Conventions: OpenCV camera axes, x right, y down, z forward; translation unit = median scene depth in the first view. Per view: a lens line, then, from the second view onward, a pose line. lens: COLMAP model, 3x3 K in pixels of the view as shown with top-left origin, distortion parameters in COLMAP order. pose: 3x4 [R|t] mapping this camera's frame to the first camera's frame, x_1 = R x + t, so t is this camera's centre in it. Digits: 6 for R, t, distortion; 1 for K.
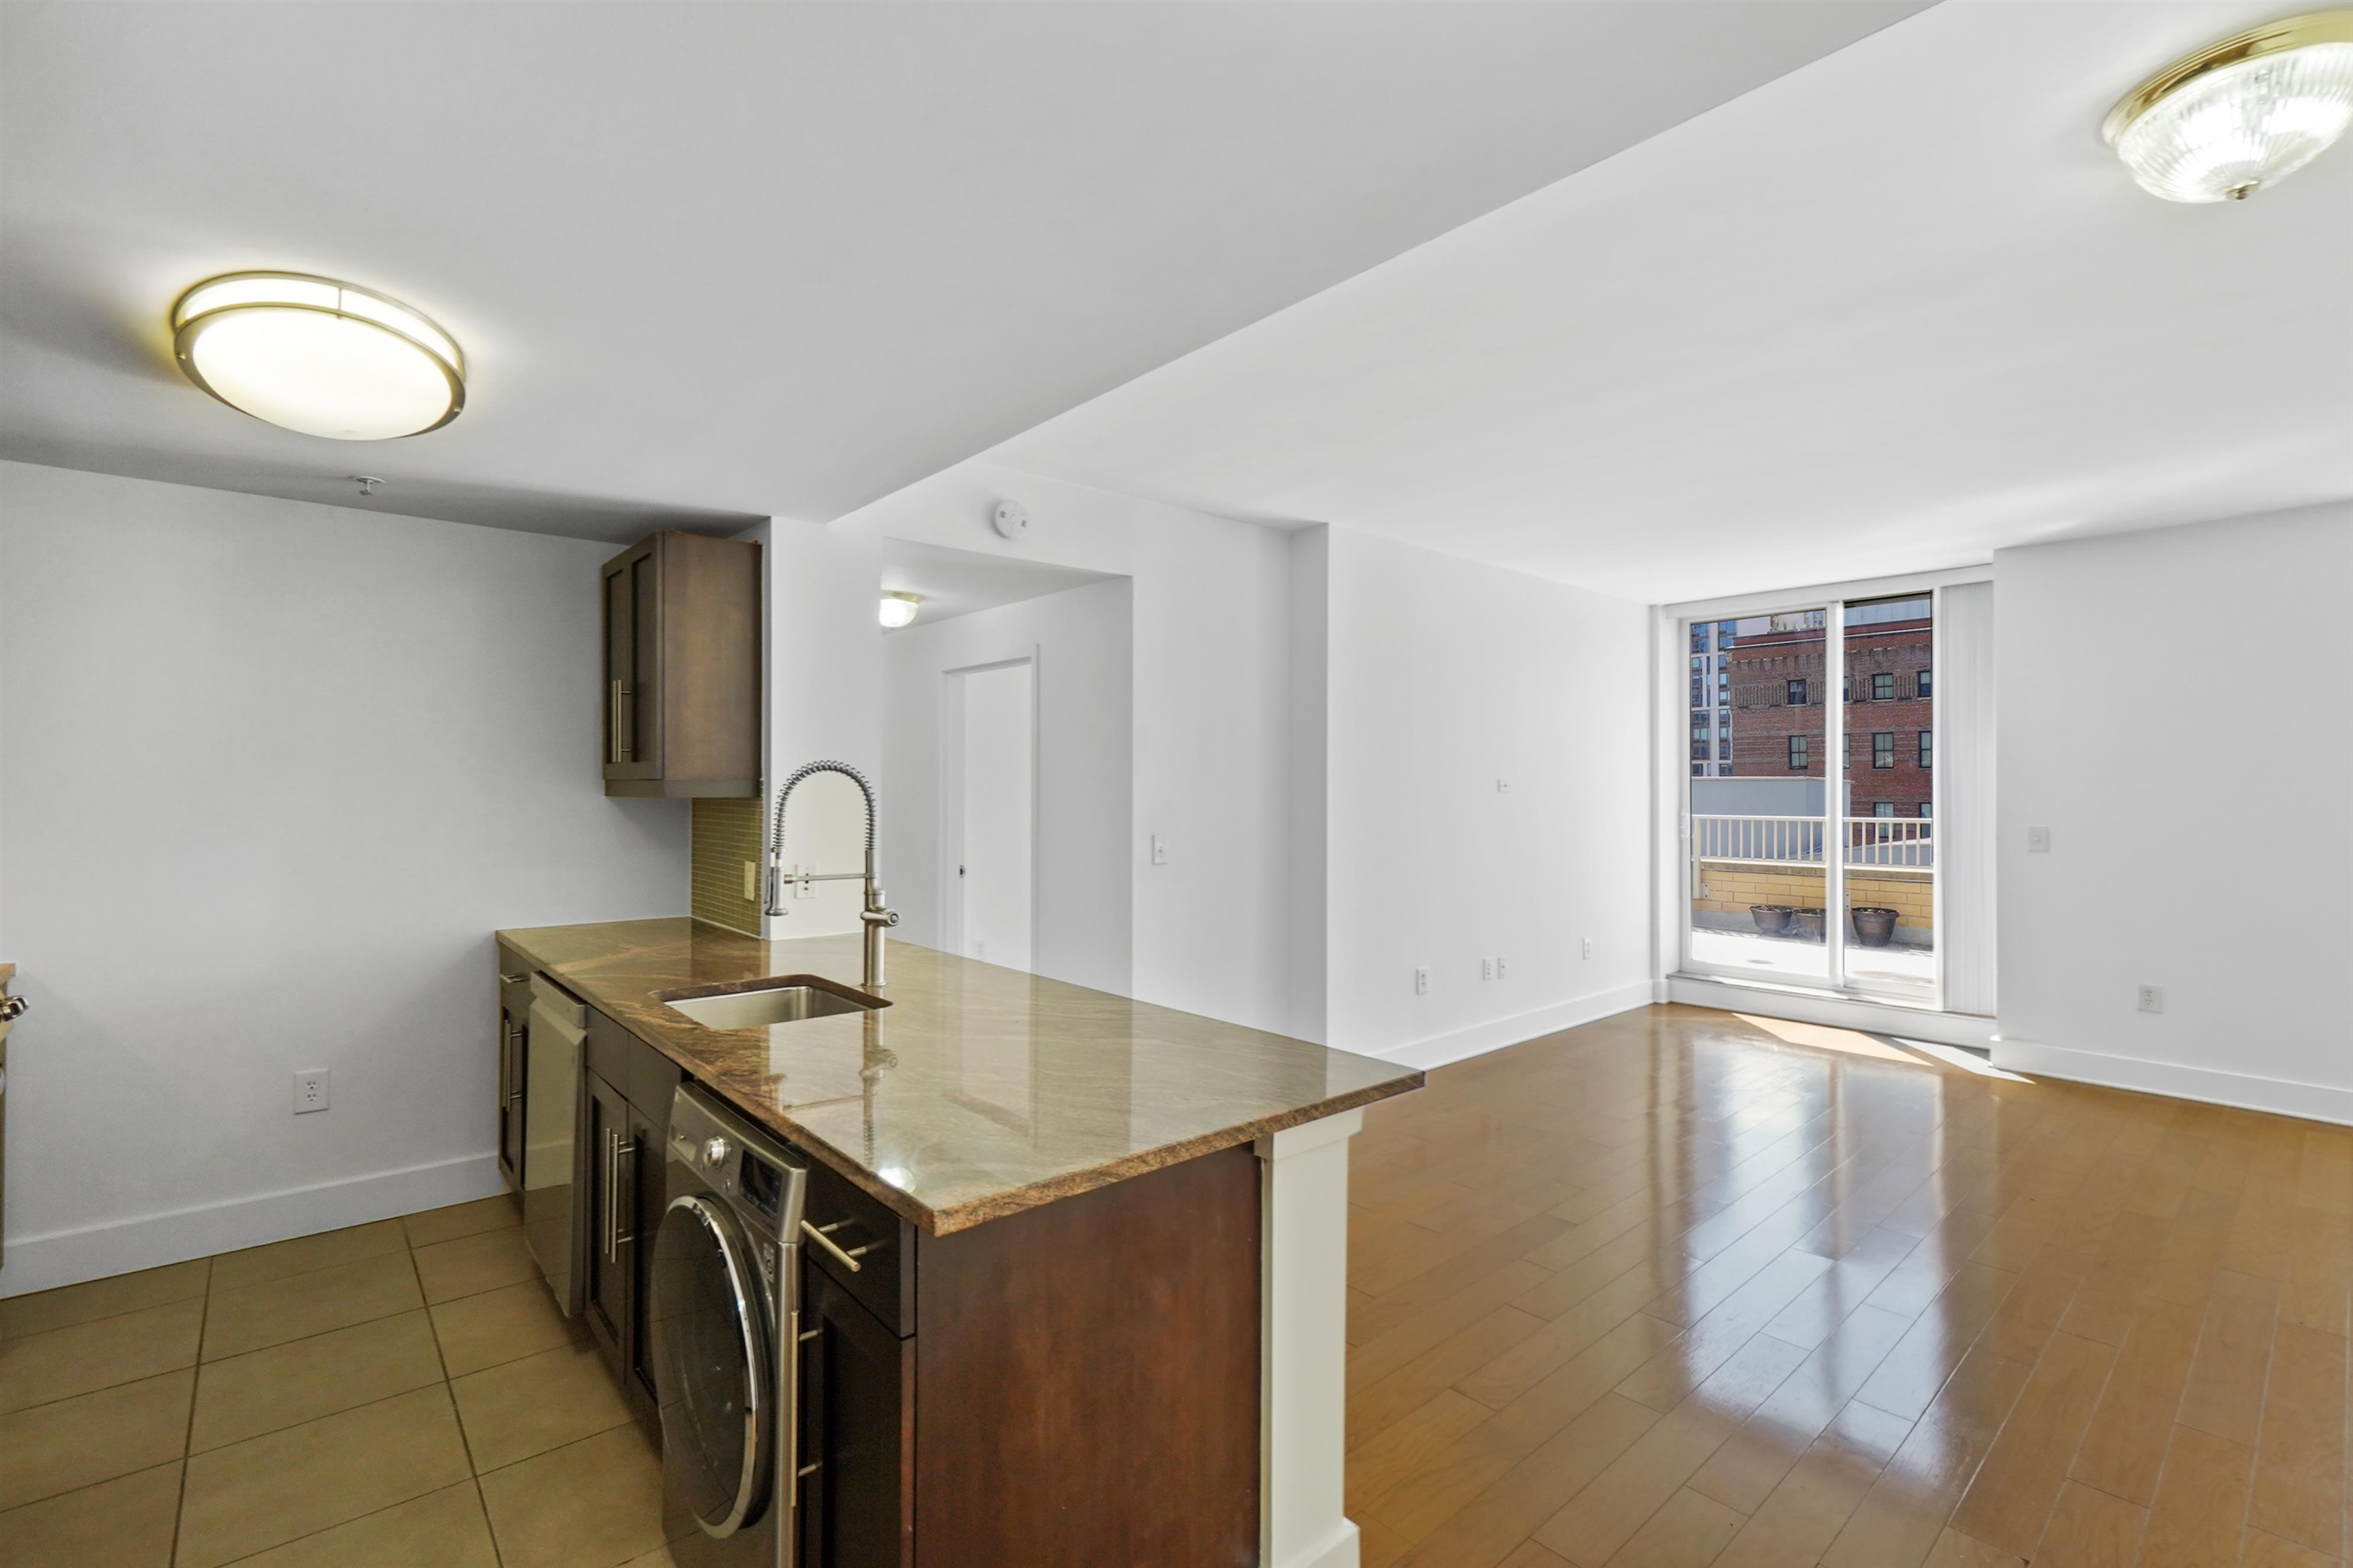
lens RADIAL K [[1033.2, 0, 1182.7], [0, 1033.2, 793.1], [0, 0, 1]] dist [-0.001733, -0.000287]
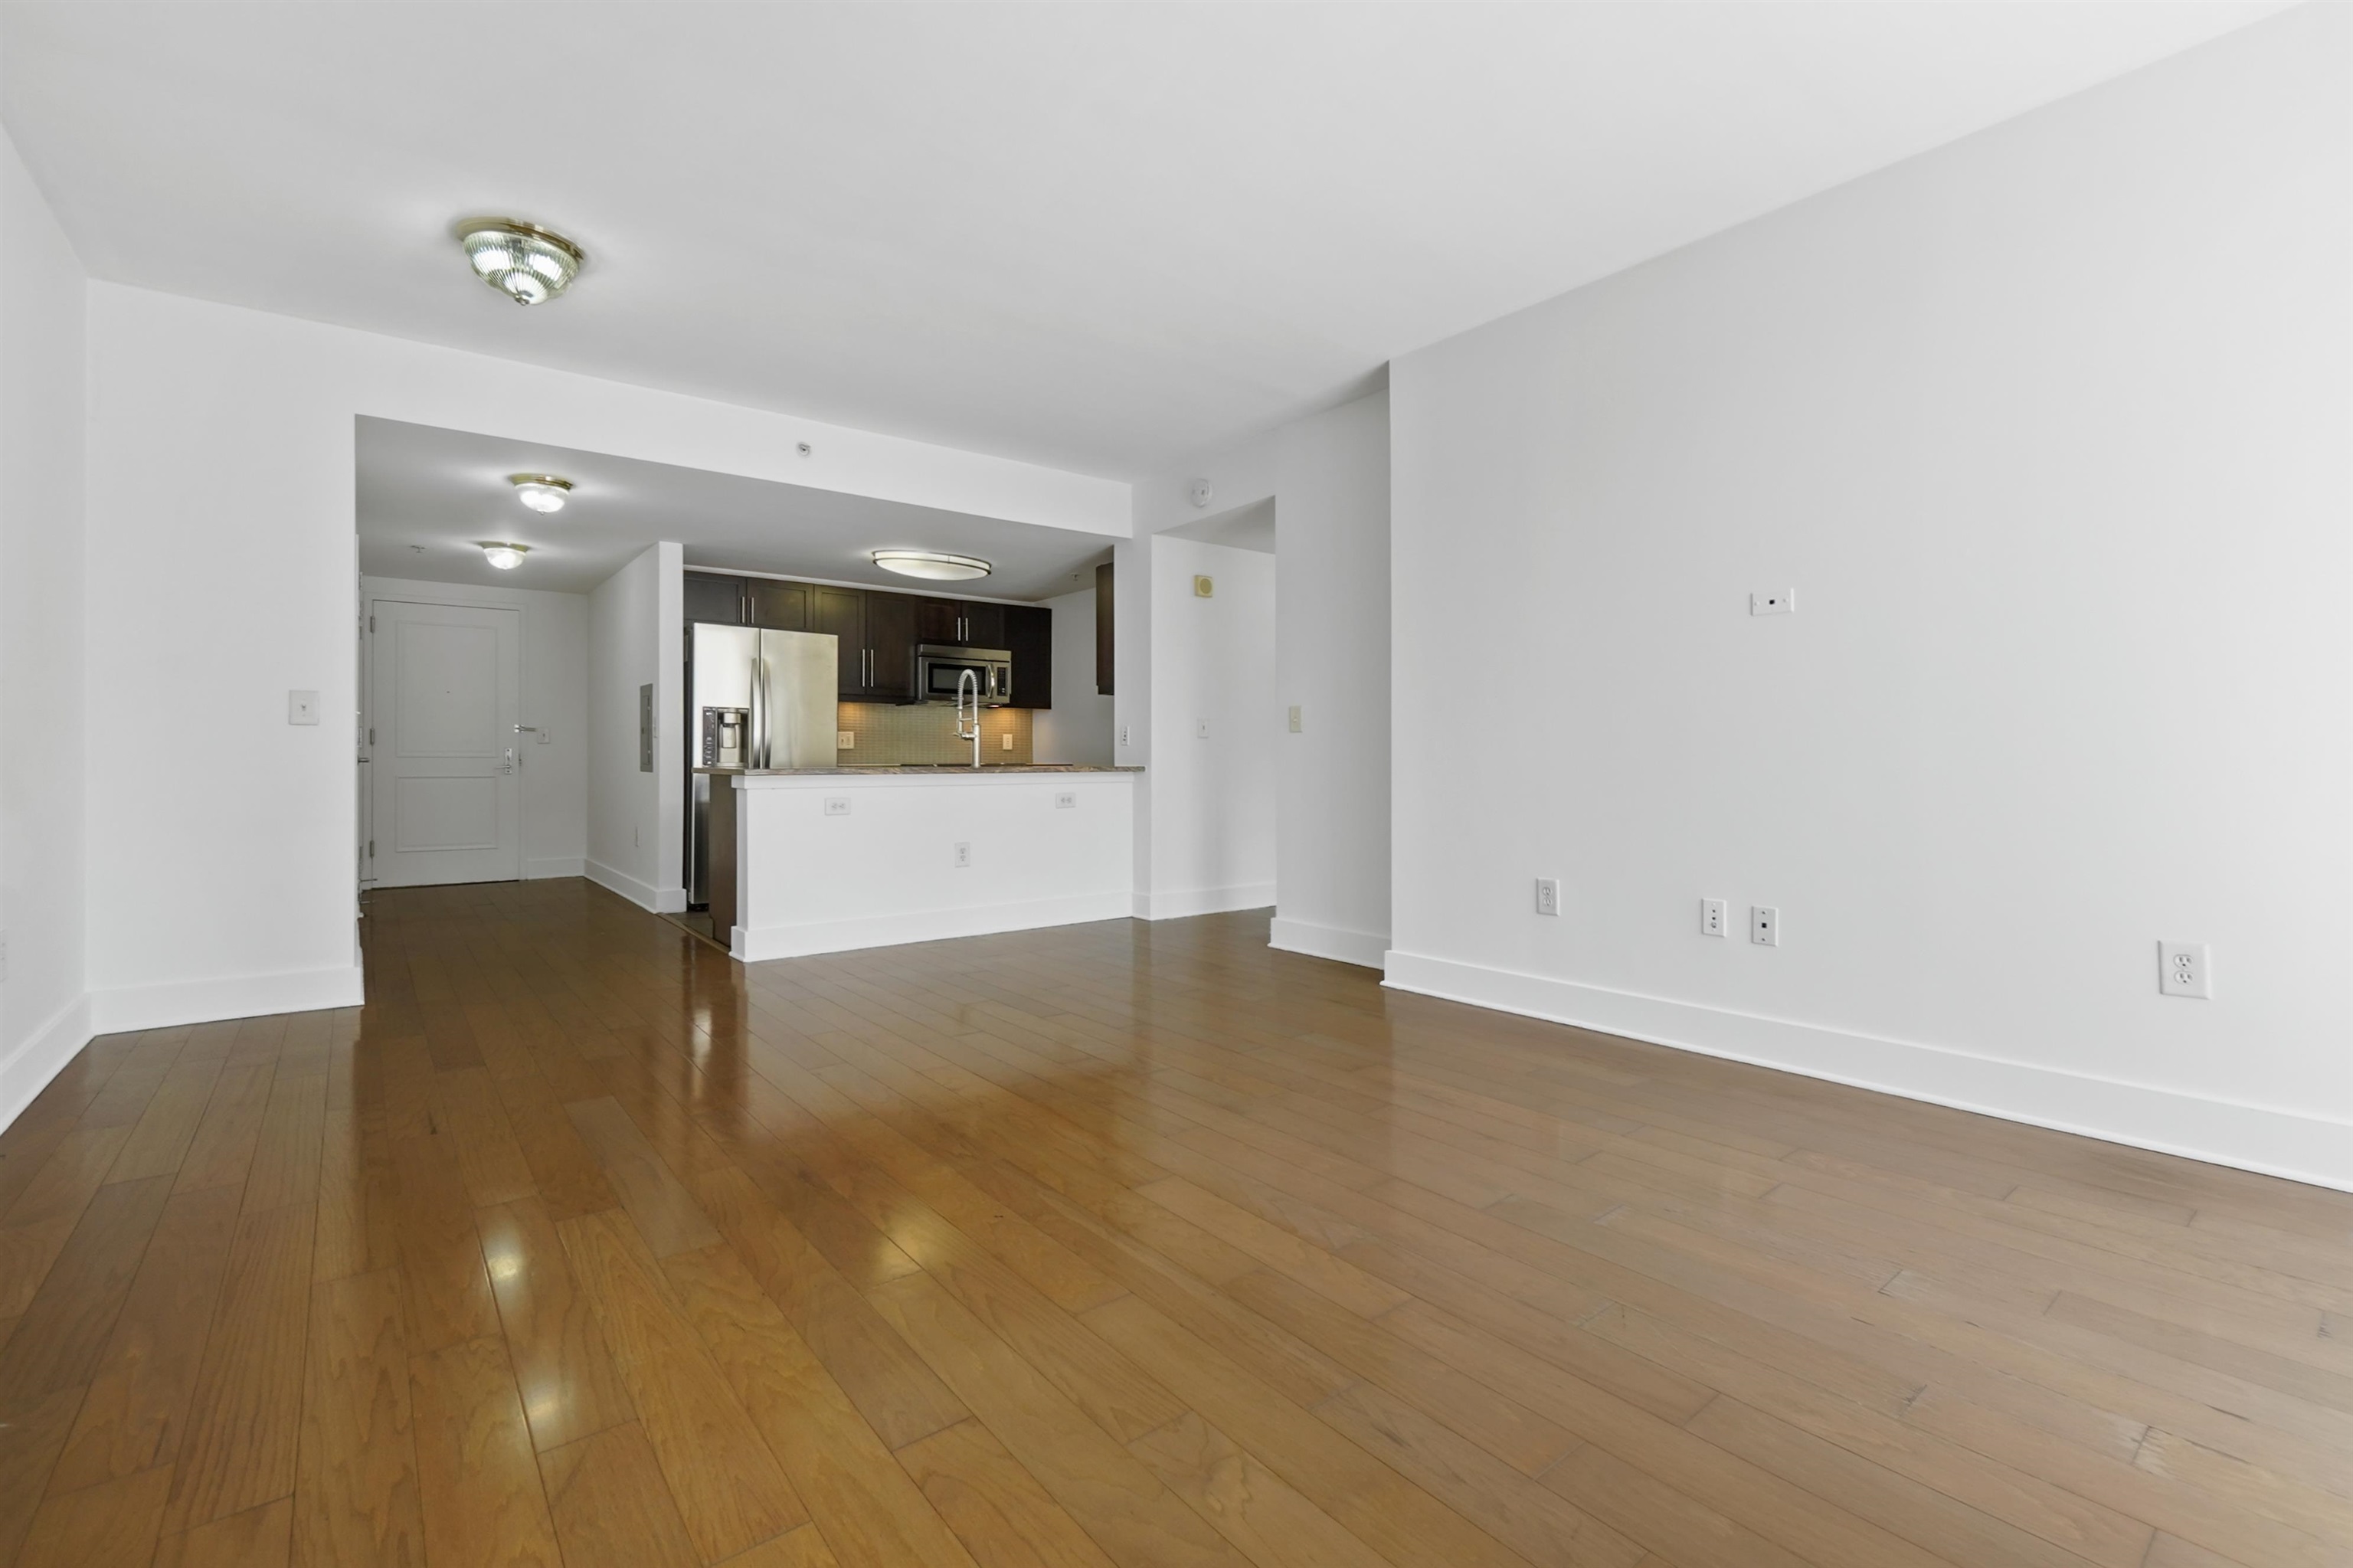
lens RADIAL K [[1033.2, 0, 1182.7], [0, 1033.2, 793.1], [0, 0, 1]] dist [-0.001733, -0.000287]
pose [[-0.049636, 0.024459, -0.998468, 0.794818], [0.002804, 0.999700, 0.024350, 0.073397], [0.998763, -0.001591, -0.049690, 0.636523]]
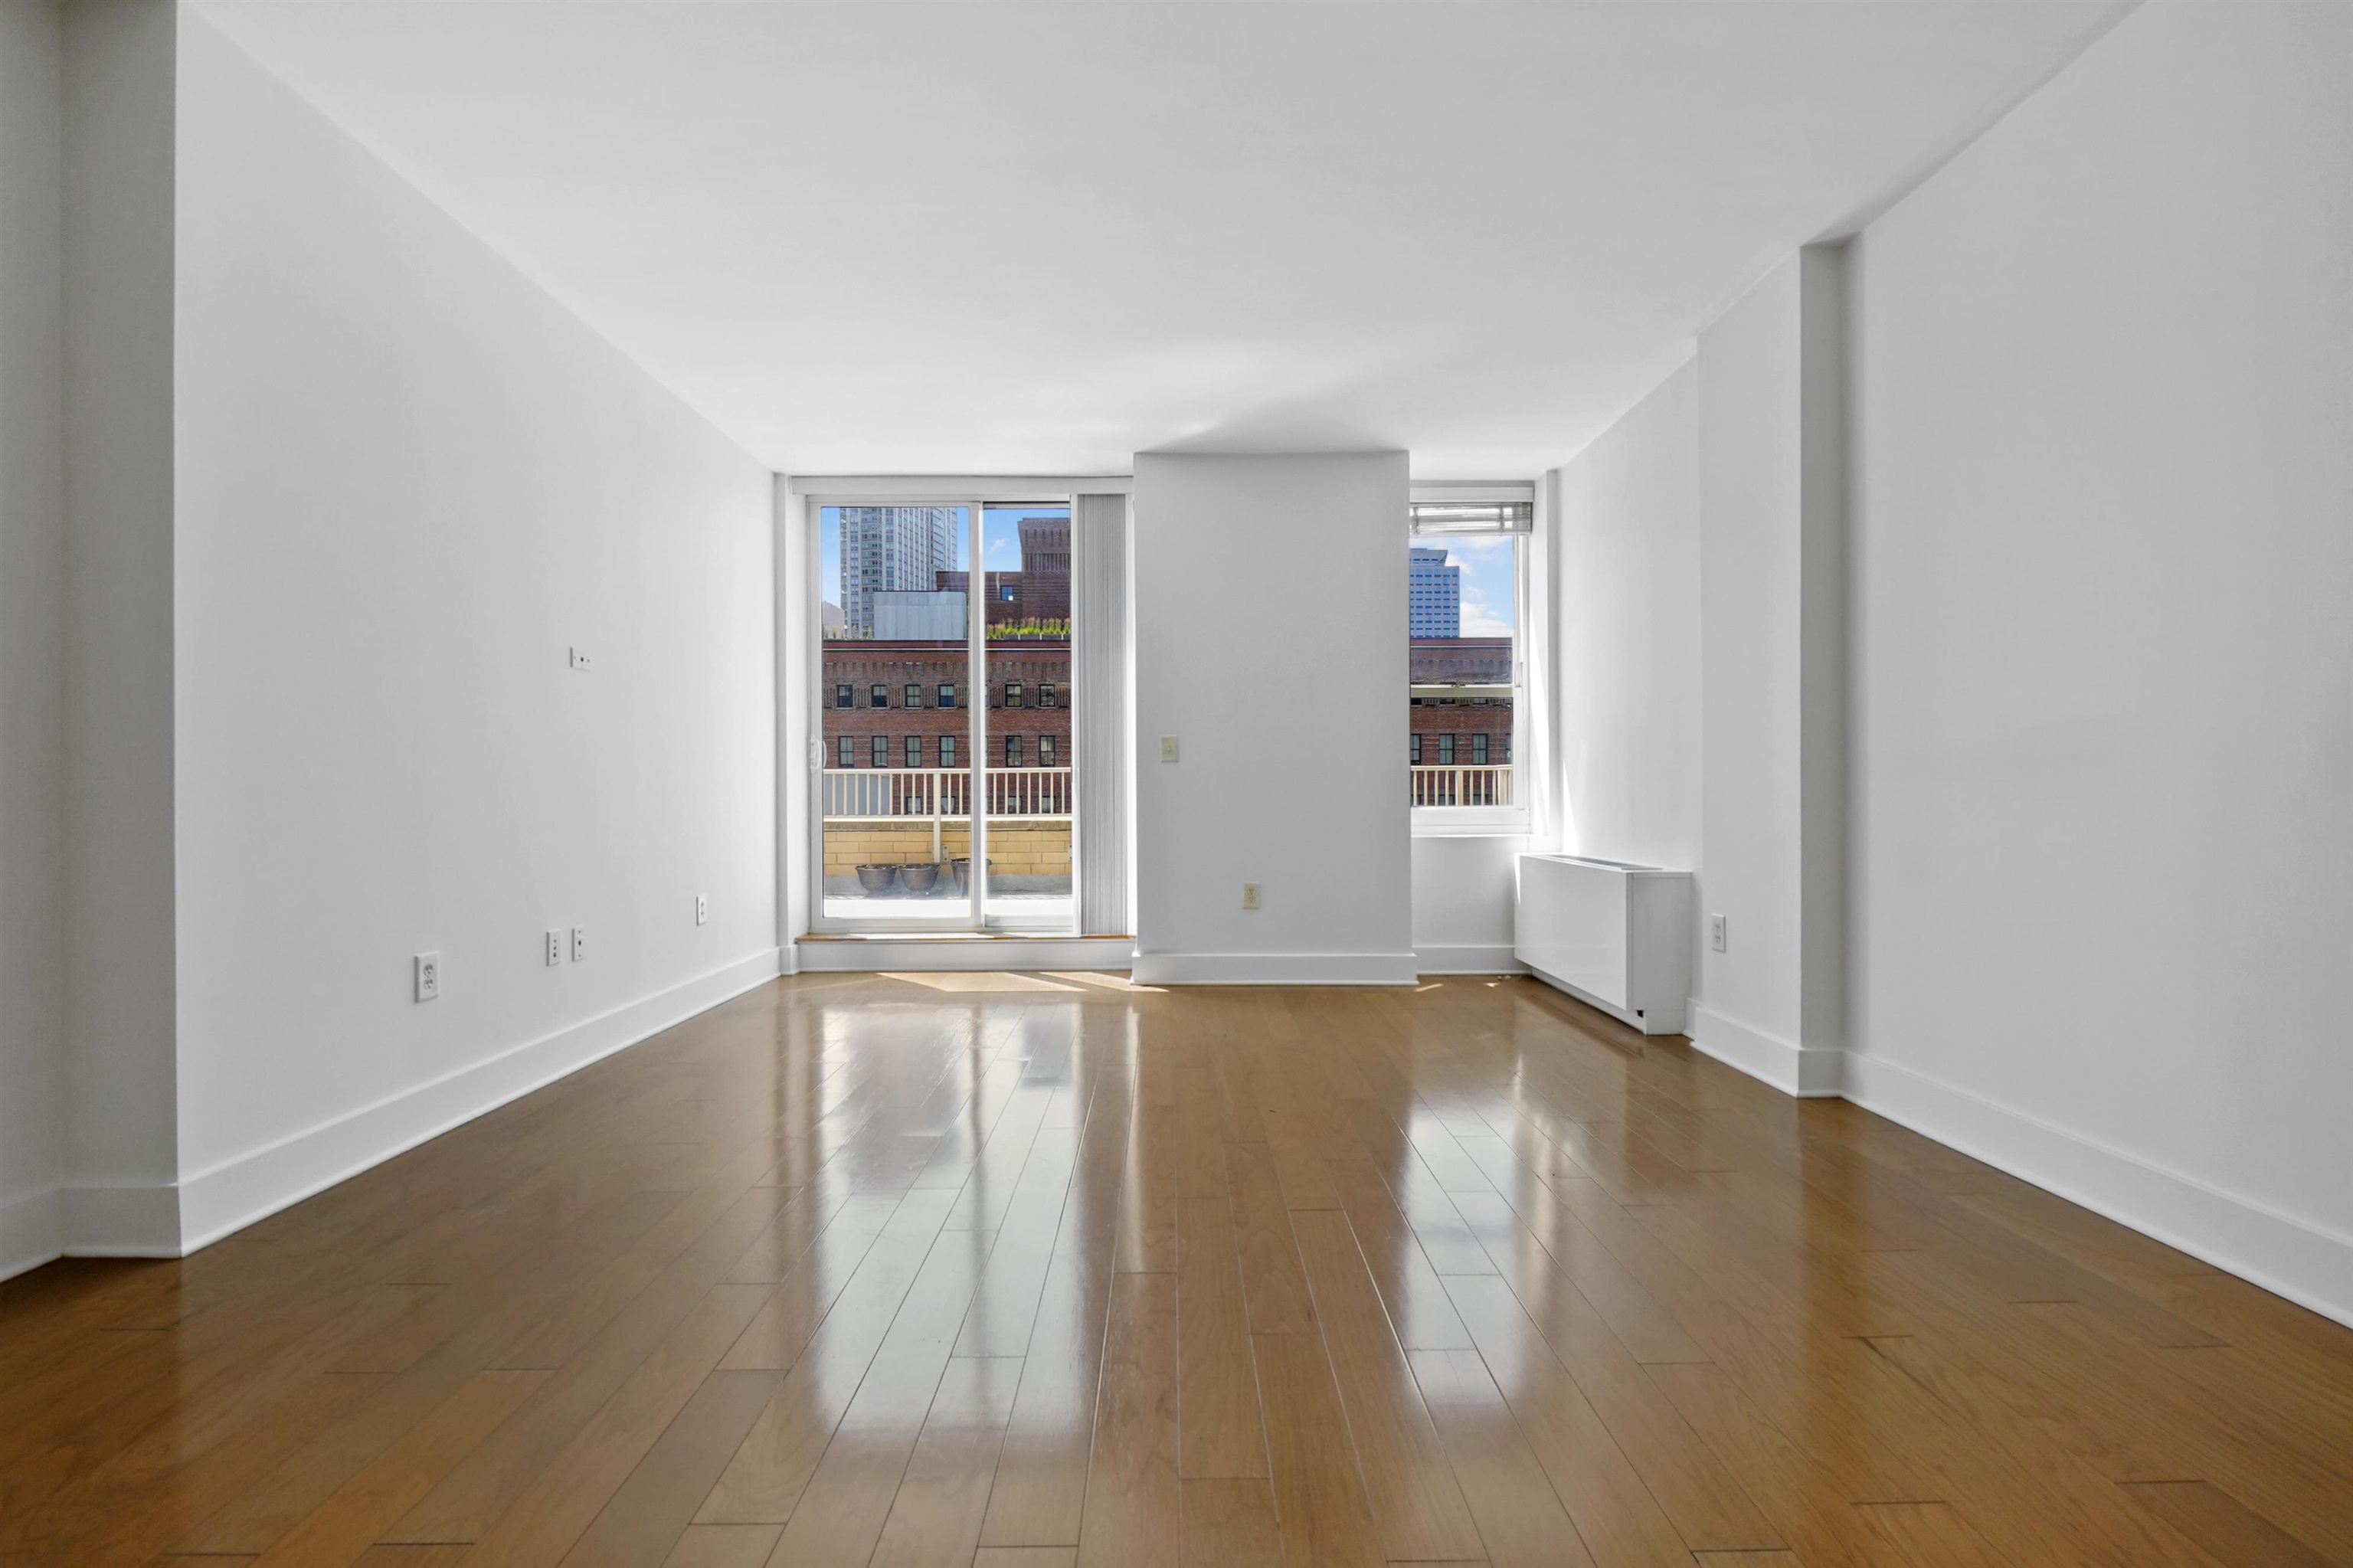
lens RADIAL K [[1033.2, 0, 1182.7], [0, 1033.2, 793.1], [0, 0, 1]] dist [-0.001733, -0.000287]
pose [[0.655683, -0.004998, 0.755020, 0.065538], [0.004618, 0.999986, 0.002609, 0.068370], [-0.755022, 0.001776, 0.655697, 0.269713]]
